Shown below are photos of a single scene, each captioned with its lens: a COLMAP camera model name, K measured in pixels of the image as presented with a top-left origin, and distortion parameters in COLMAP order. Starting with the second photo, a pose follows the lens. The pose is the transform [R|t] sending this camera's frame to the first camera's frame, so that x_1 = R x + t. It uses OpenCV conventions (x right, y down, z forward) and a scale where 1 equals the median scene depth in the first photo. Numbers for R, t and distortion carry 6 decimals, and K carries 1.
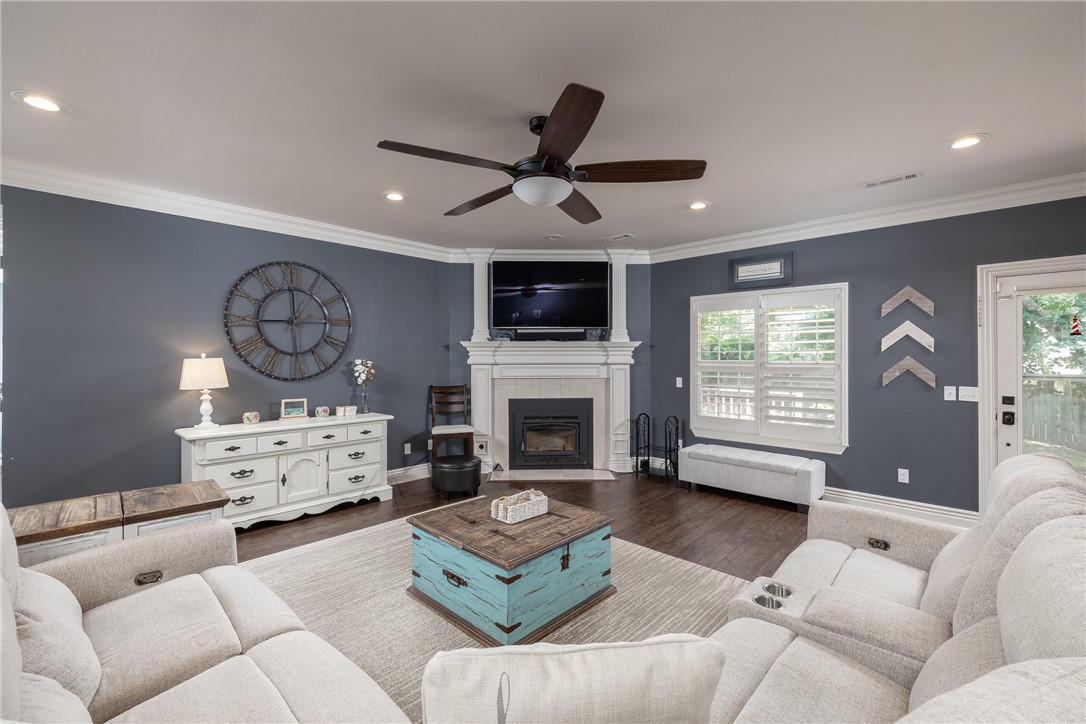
lens RADIAL K [[462.0, 0, 538.7], [0, 462.0, 357.5], [0, 0, 1]] dist [0.000761, 0.000156]
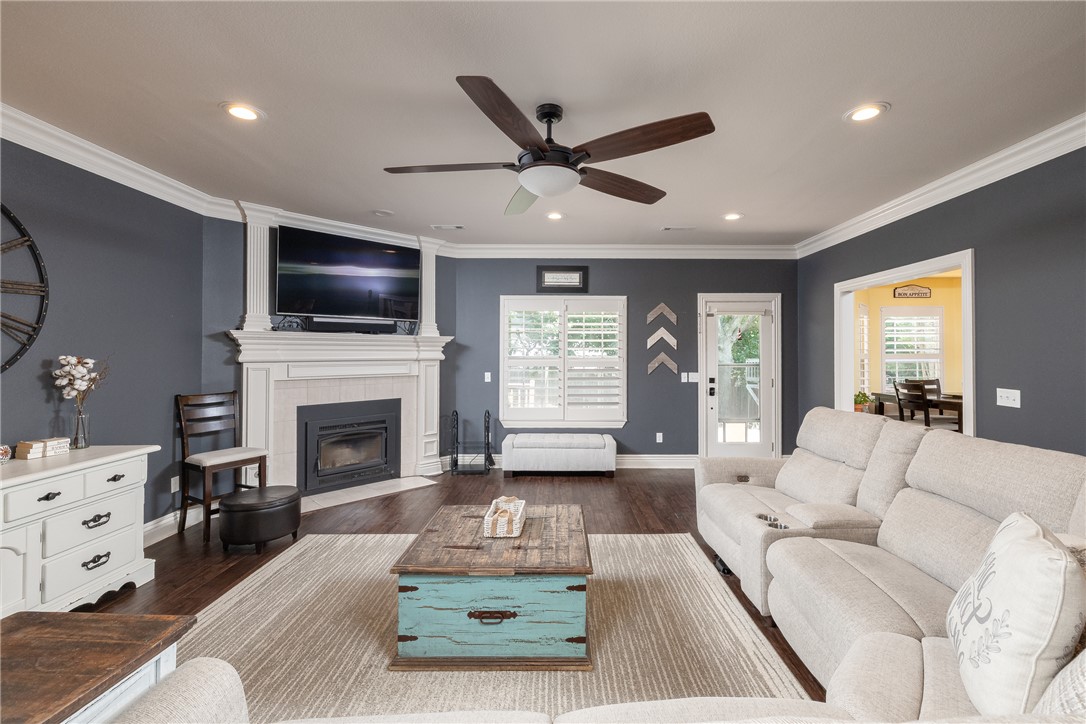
lens RADIAL K [[470.1, 0, 565.2], [0, 470.1, 347.7], [0, 0, 1]] dist [-0.001865, -0.000073]
pose [[0.717483, 0.009126, 0.696517, -0.329625], [-0.000975, 0.999926, -0.012096, 0.000431], [-0.696576, 0.008000, 0.717439, 0.139756]]
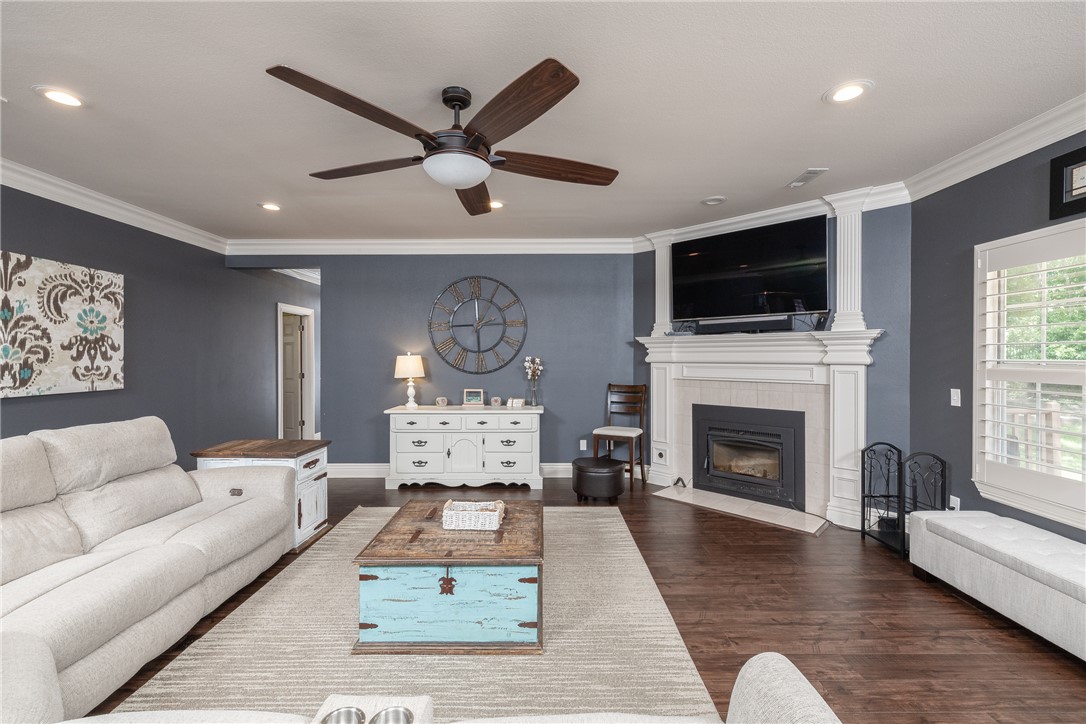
lens RADIAL K [[456.6, 0, 542.2], [0, 456.6, 358.3], [0, 0, 1]] dist [0.001627, 0.000343]
pose [[0.691212, 0.003908, -0.722642, 0.392043], [0.001092, 0.999979, 0.006452, 0.000897], [0.722651, -0.005249, 0.691193, 0.255540]]
